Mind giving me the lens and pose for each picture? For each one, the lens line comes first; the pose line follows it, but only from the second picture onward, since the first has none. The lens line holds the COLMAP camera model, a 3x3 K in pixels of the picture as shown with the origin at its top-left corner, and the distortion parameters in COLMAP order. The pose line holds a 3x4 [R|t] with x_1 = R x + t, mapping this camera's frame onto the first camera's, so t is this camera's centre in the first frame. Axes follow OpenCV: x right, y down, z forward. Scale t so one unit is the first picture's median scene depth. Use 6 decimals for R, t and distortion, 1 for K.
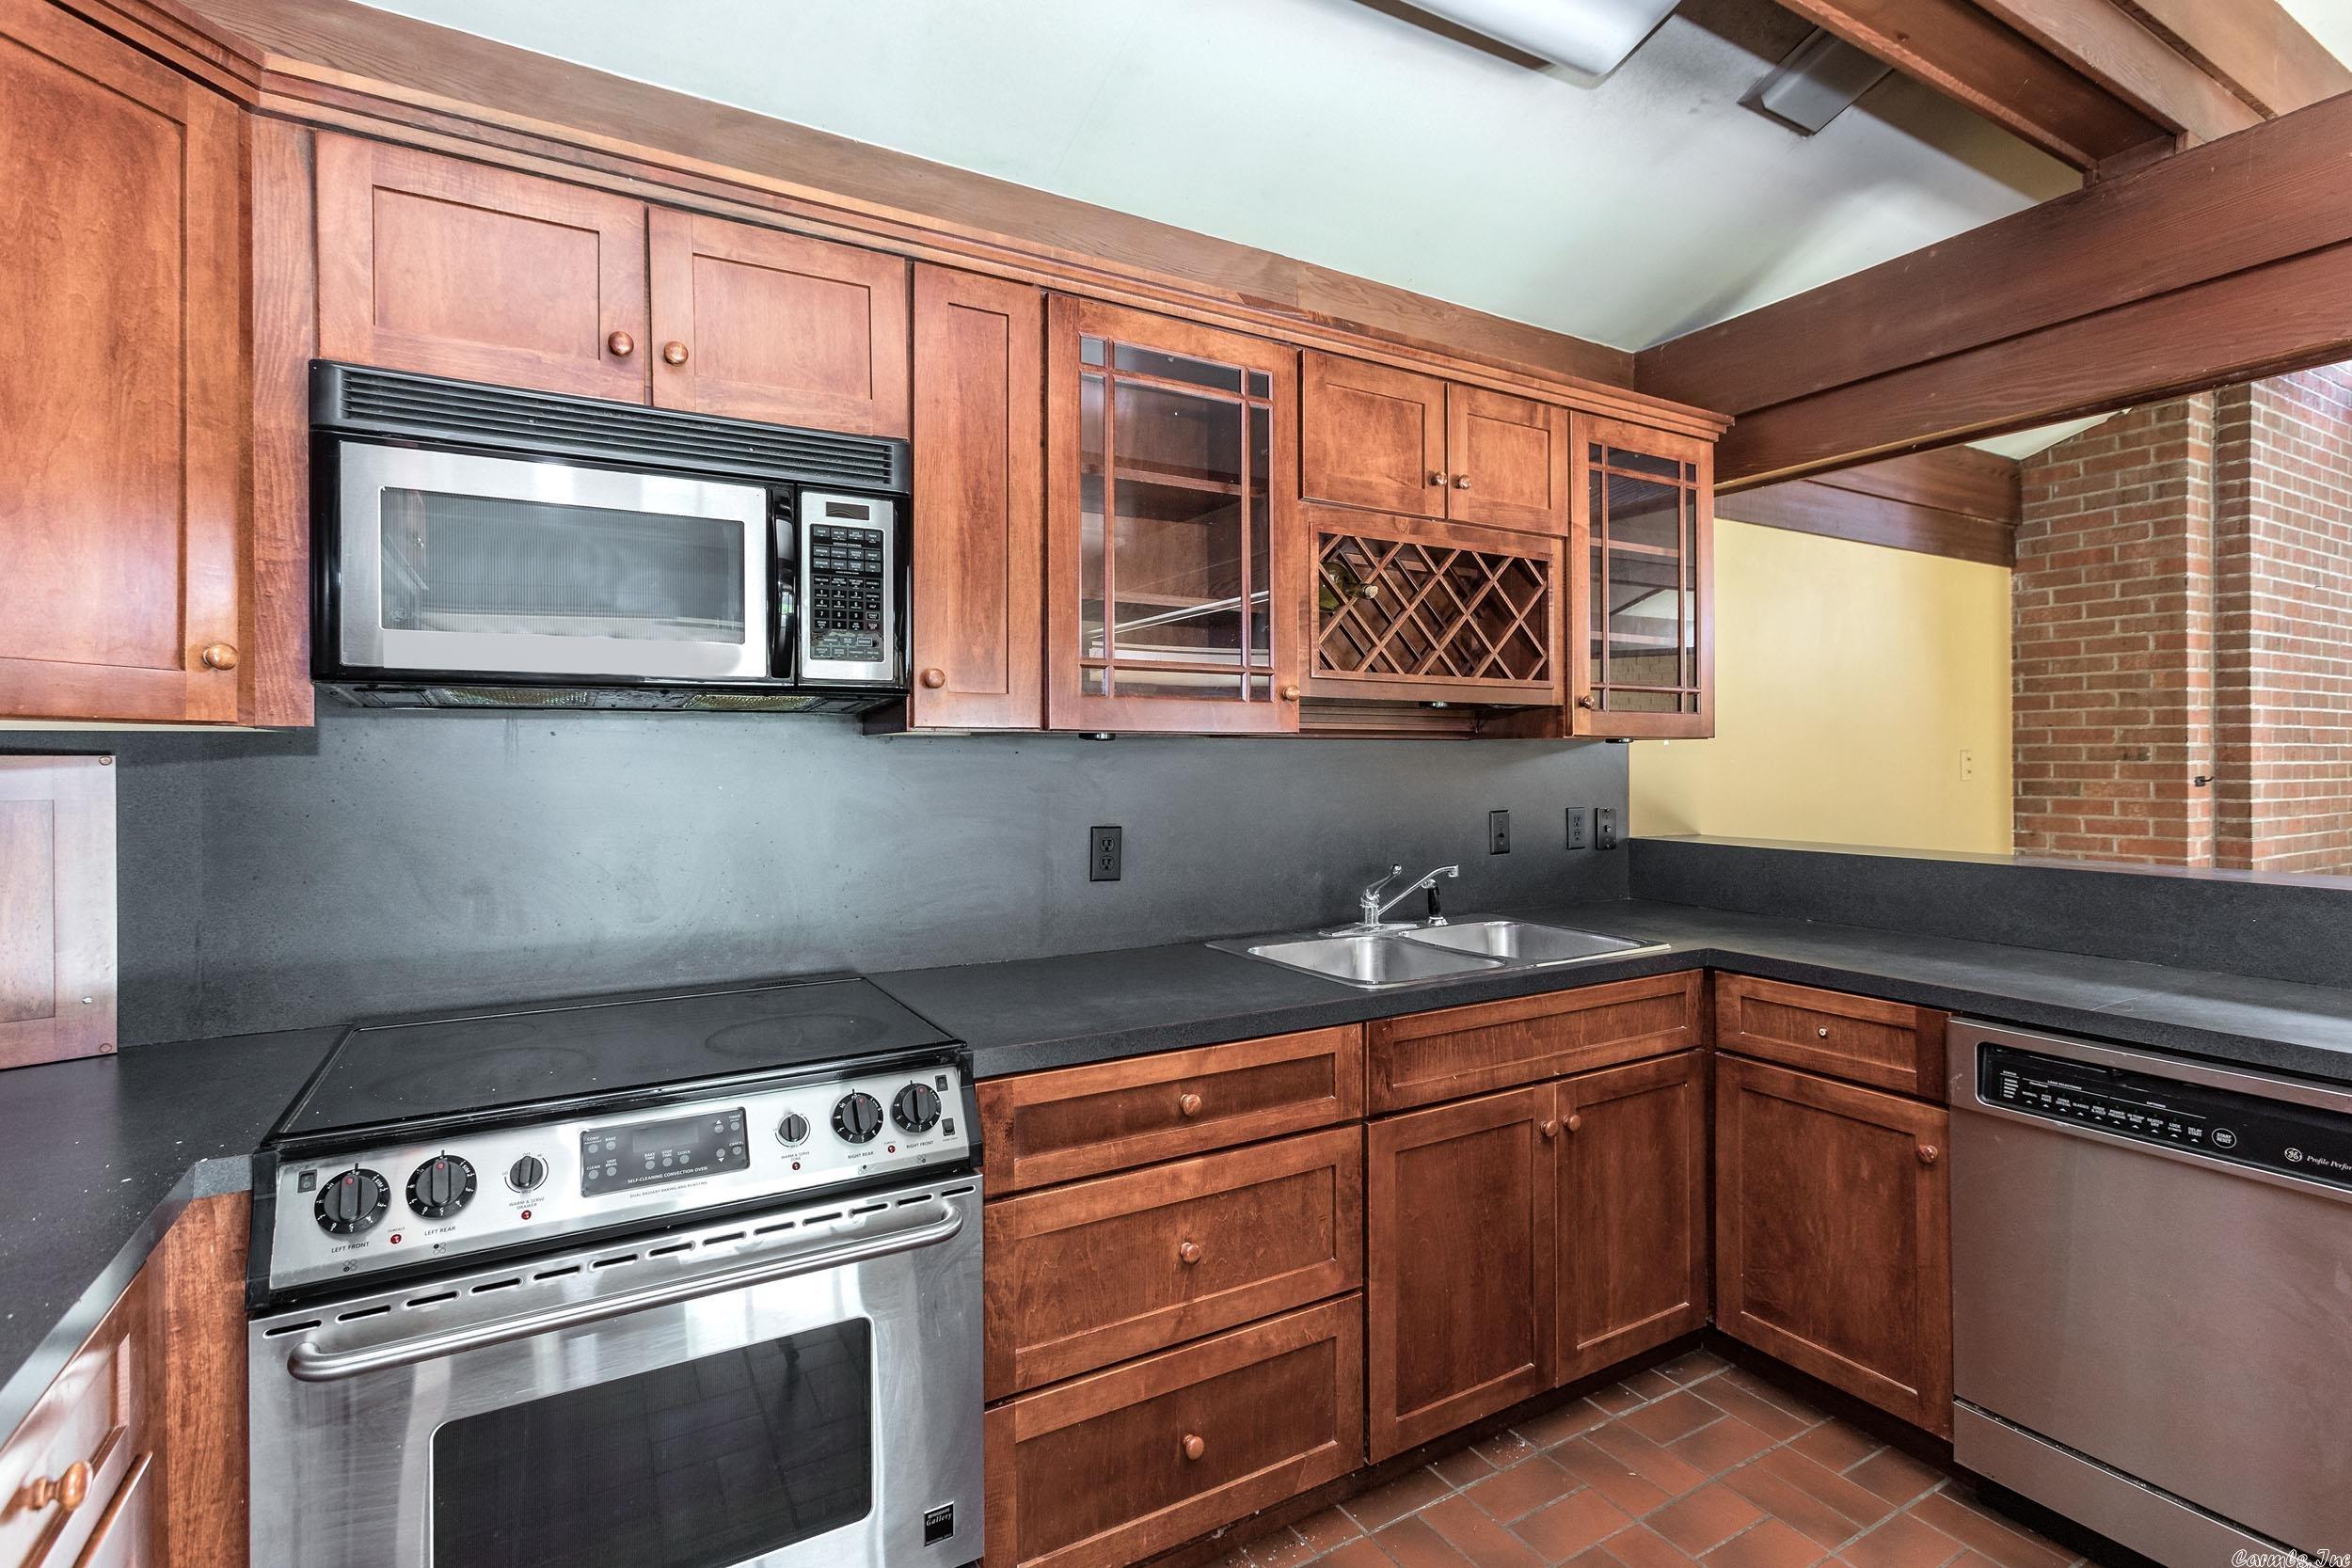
lens RADIAL K [[1141.3, 0, 1242.7], [0, 1141.3, 761.5], [0, 0, 1]] dist [-0.013172, 0.000858]
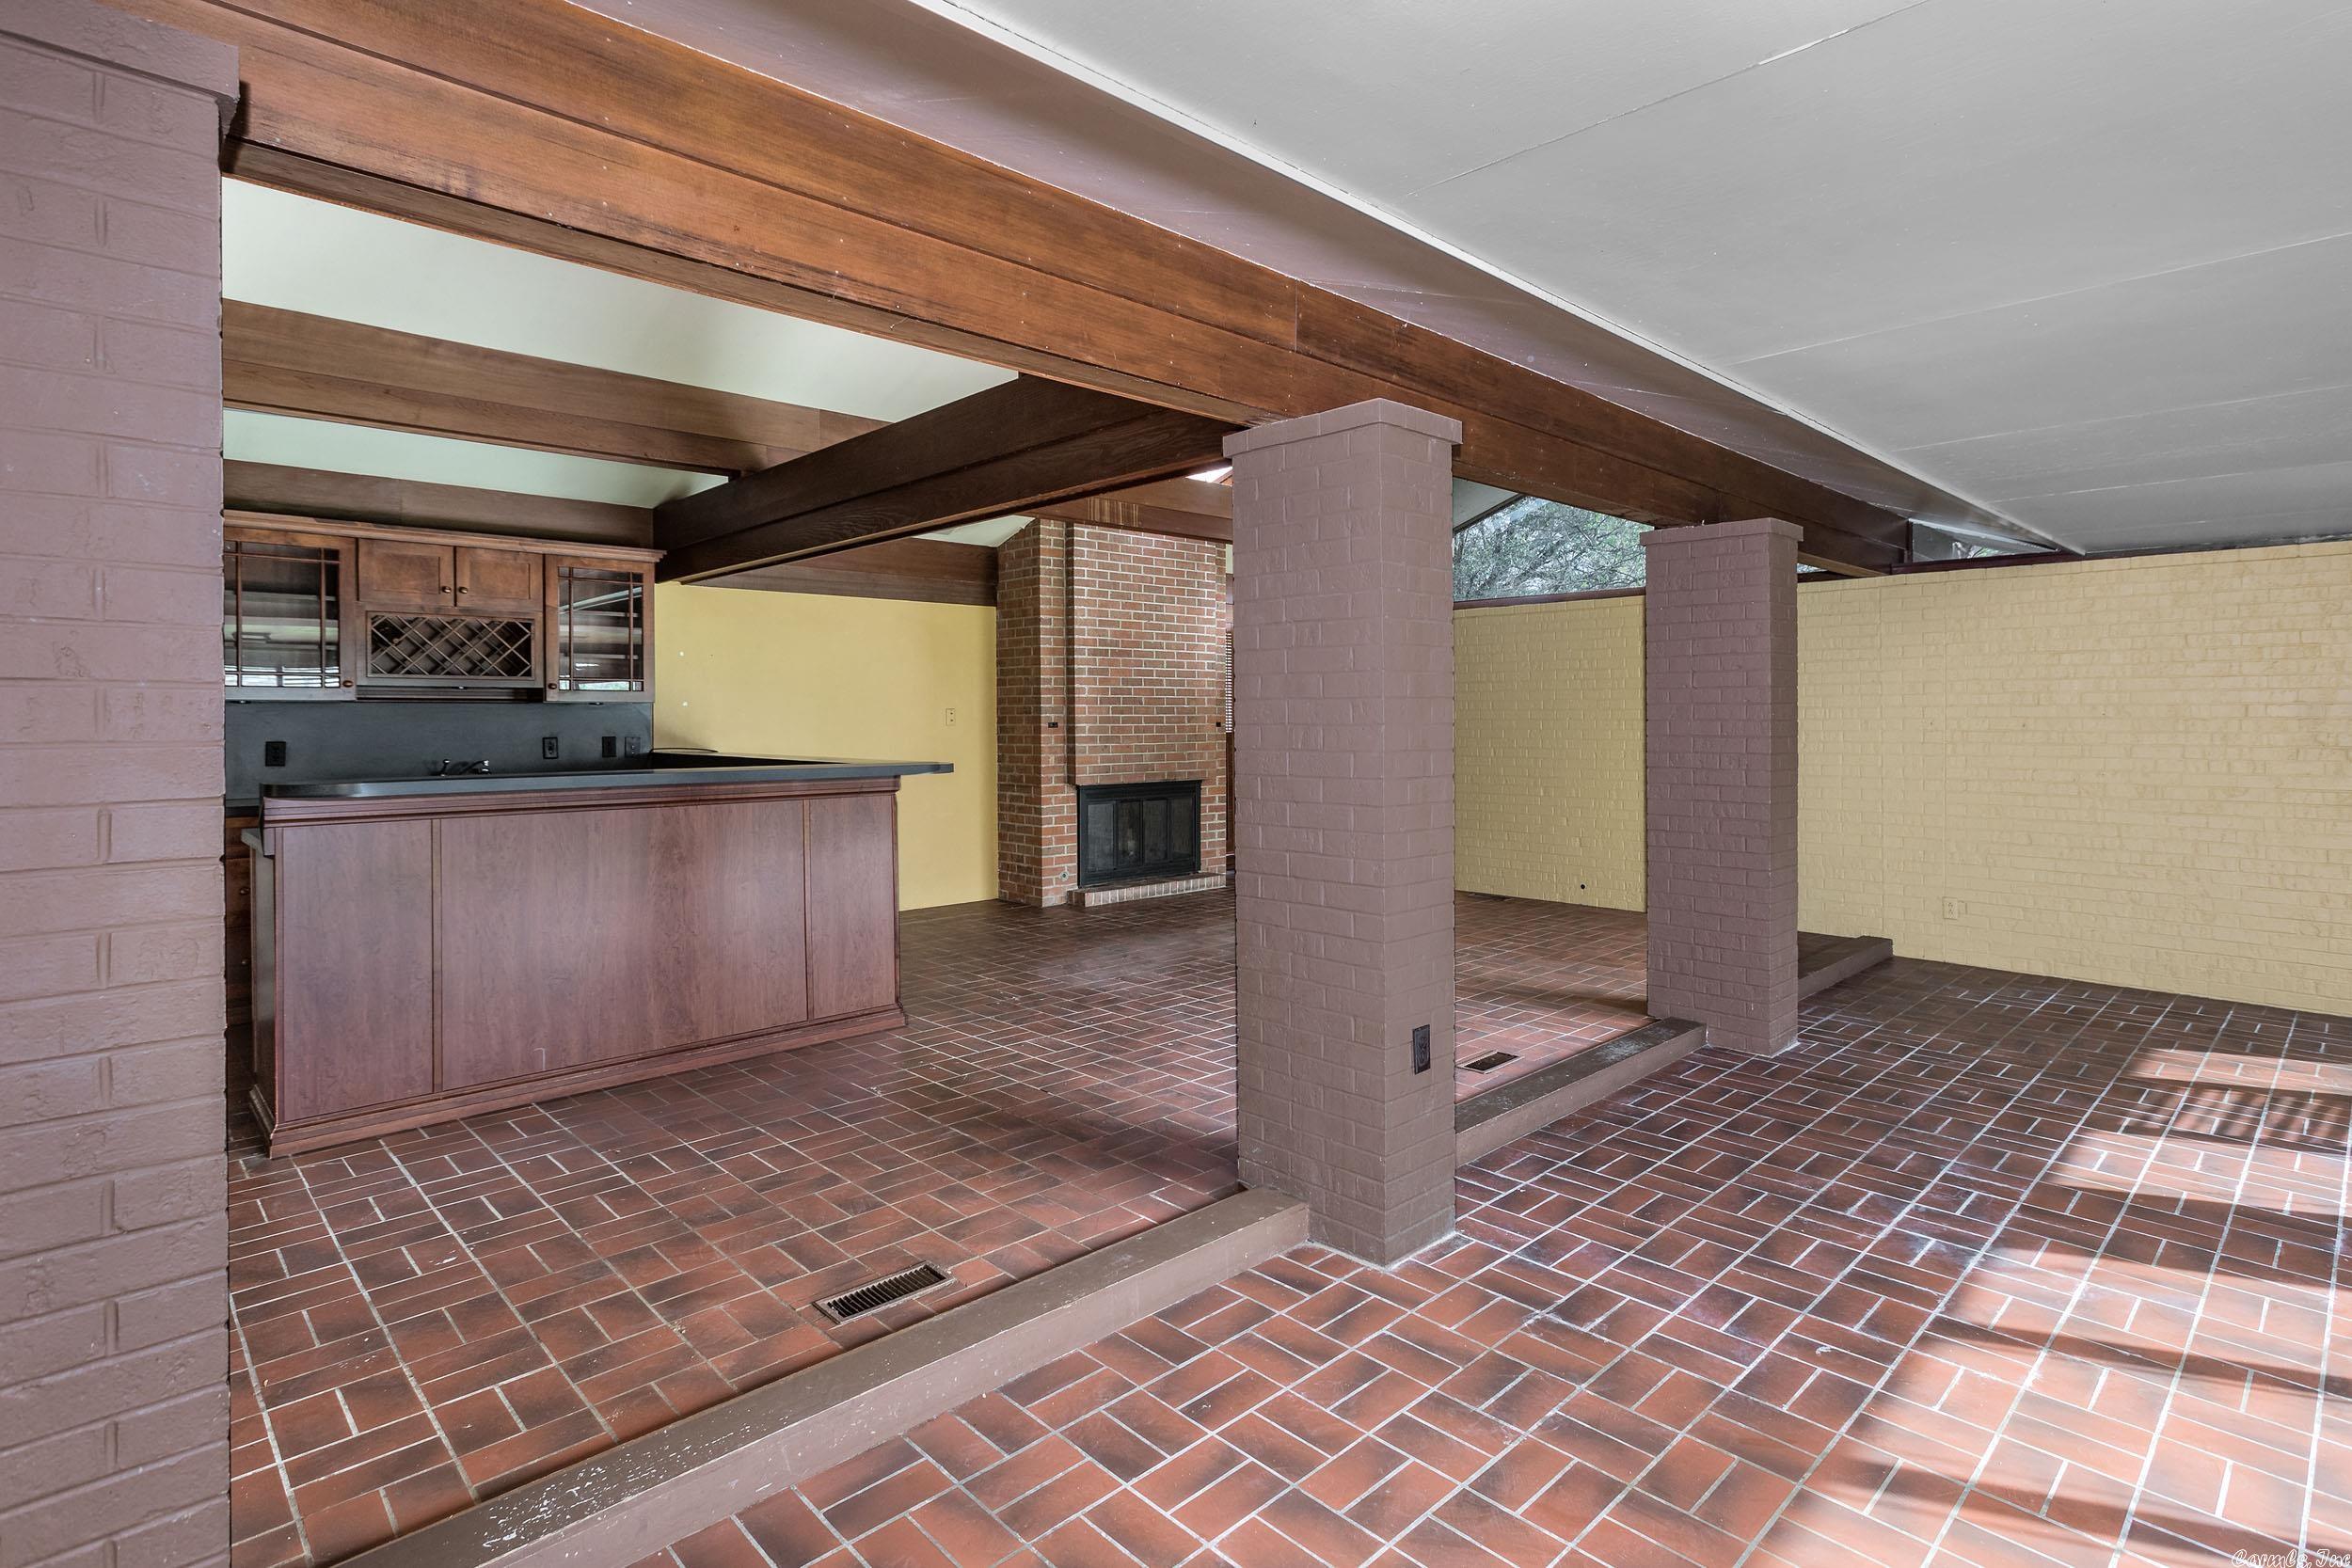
lens RADIAL K [[1161.7, 0, 1228.6], [0, 1161.7, 711.2], [0, 0, 1]] dist [0.003479, 0.001427]
pose [[0.975279, -0.001882, 0.220968, 1.350939], [0.004237, 0.999939, -0.010185, 0.031007], [-0.220935, 0.010869, 0.975228, -1.855986]]
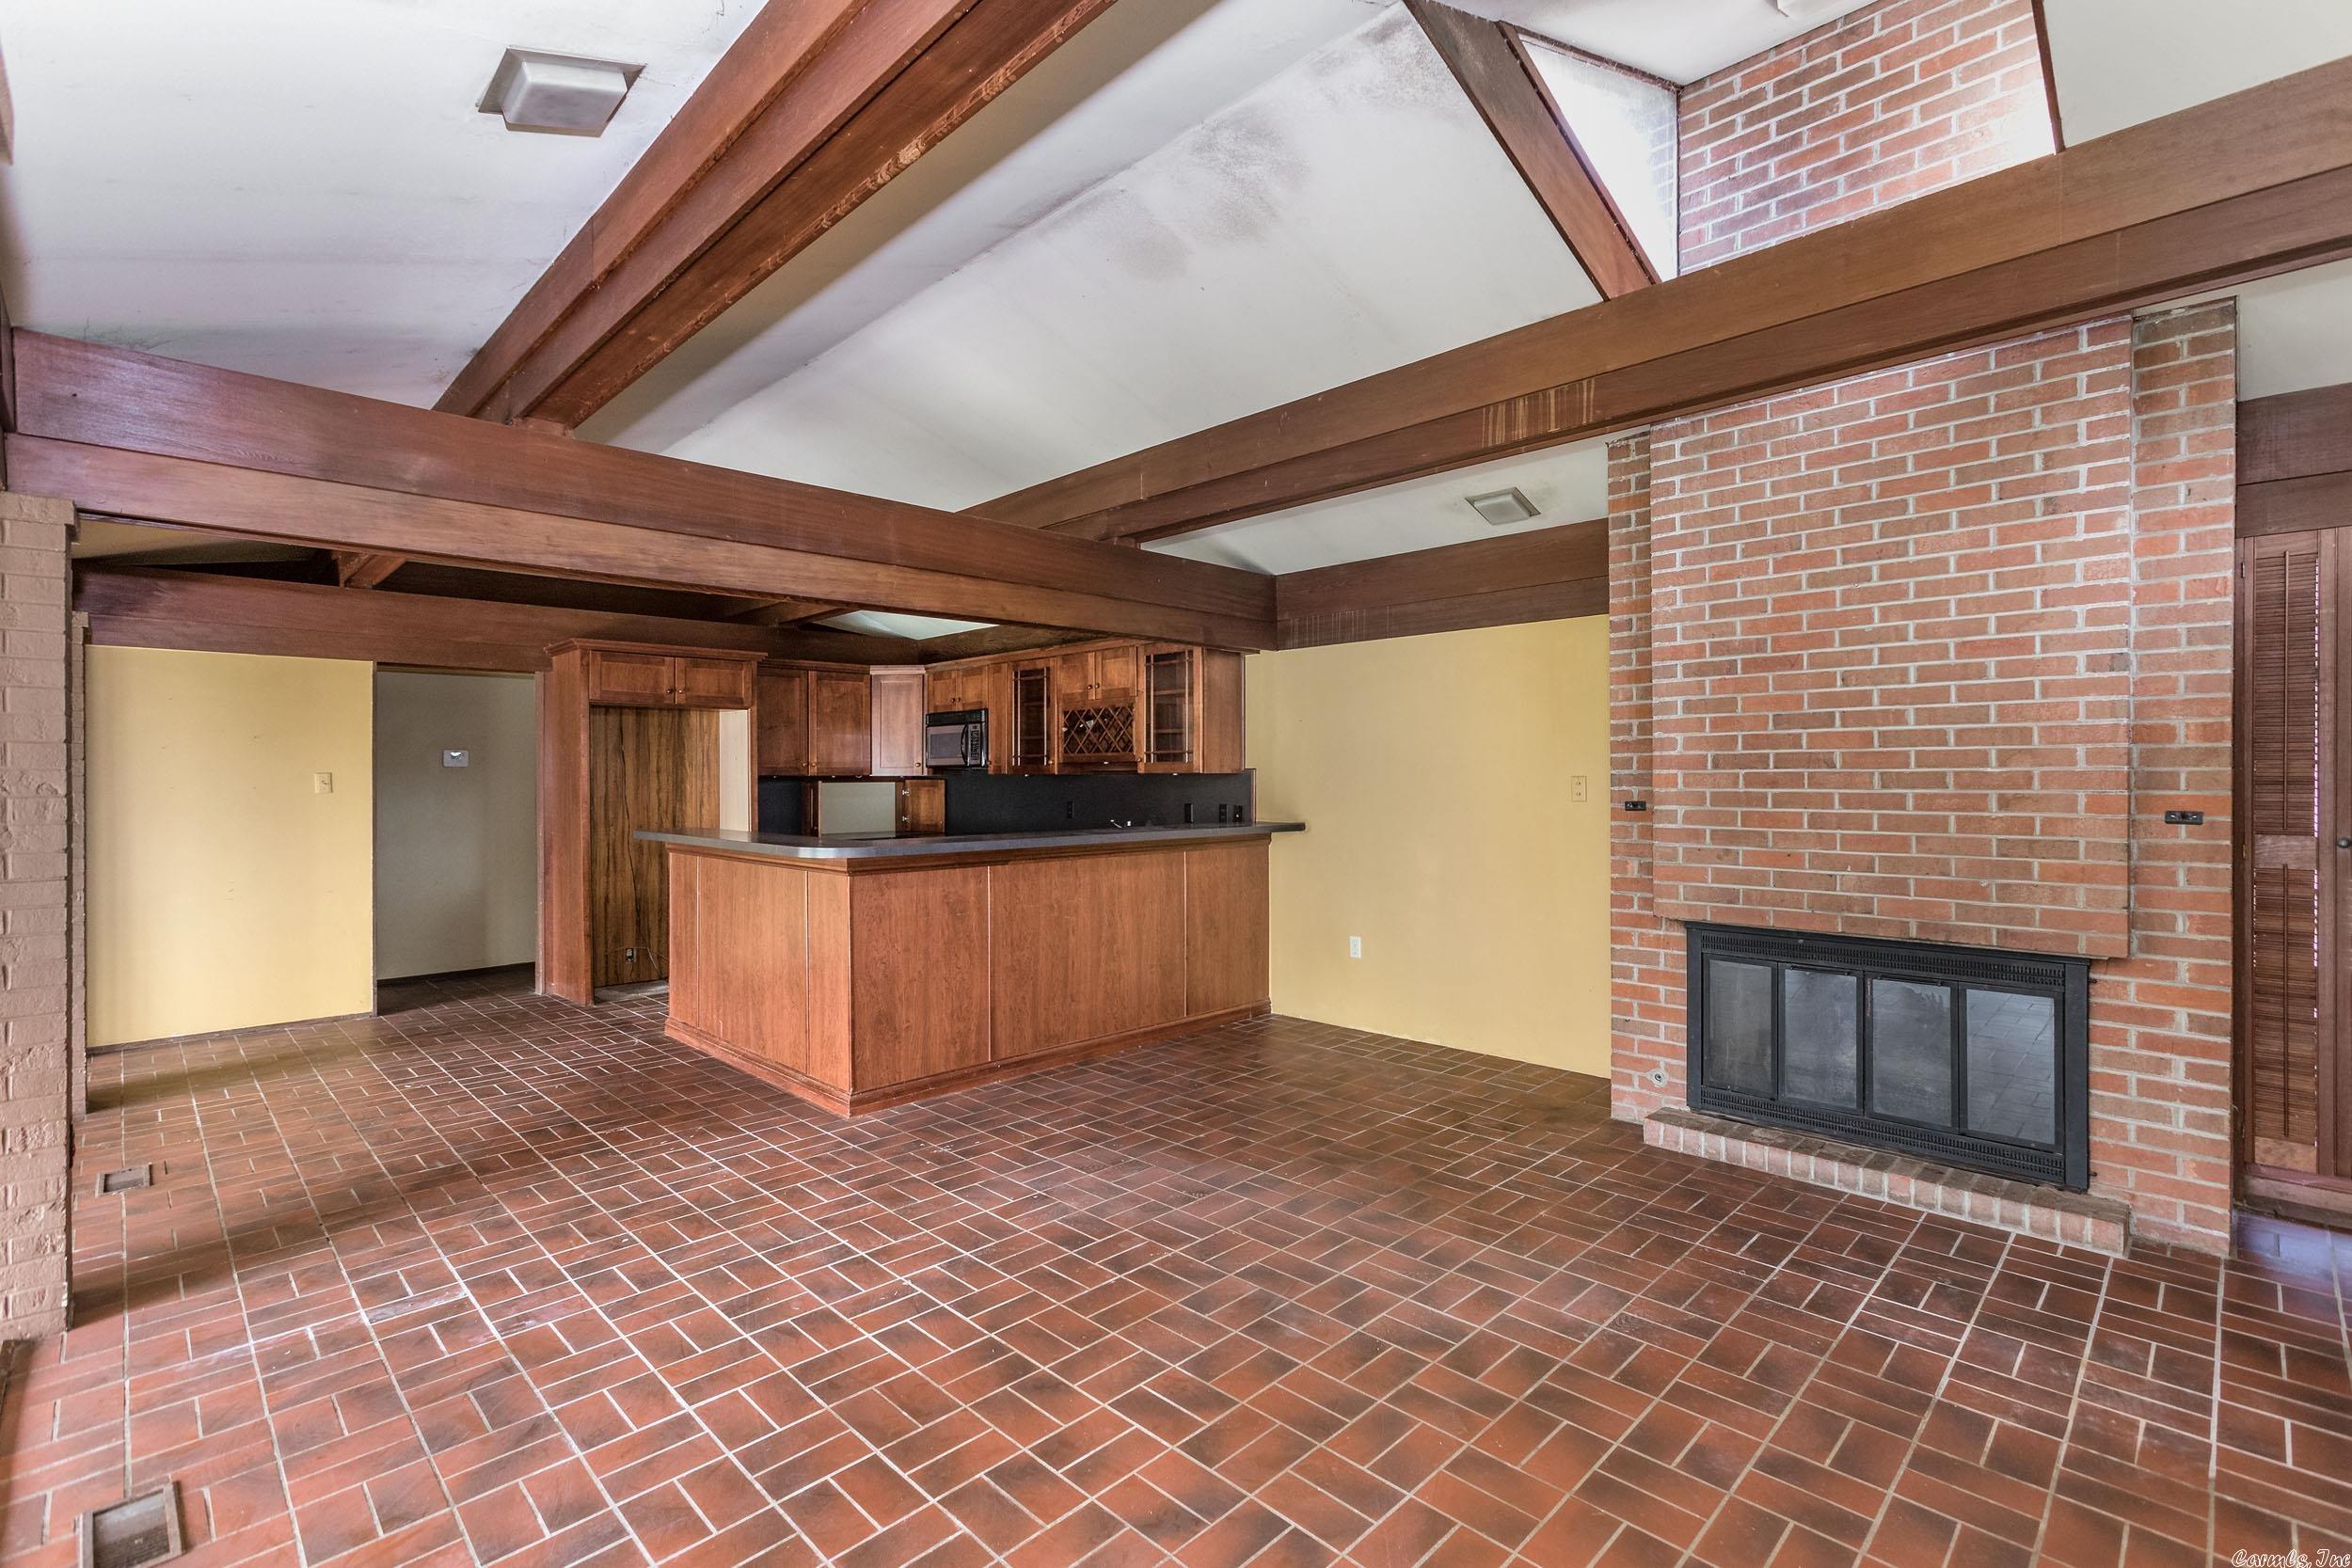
lens RADIAL K [[1066.8, 0, 1255.1], [0, 1066.8, 765.6], [0, 0, 1]] dist [-0.013206, 0.012911]
pose [[0.254527, -0.008164, -0.967031, 3.385168], [0.000638, 0.999966, -0.008274, -0.023979], [0.967065, 0.001489, 0.254523, 0.818847]]
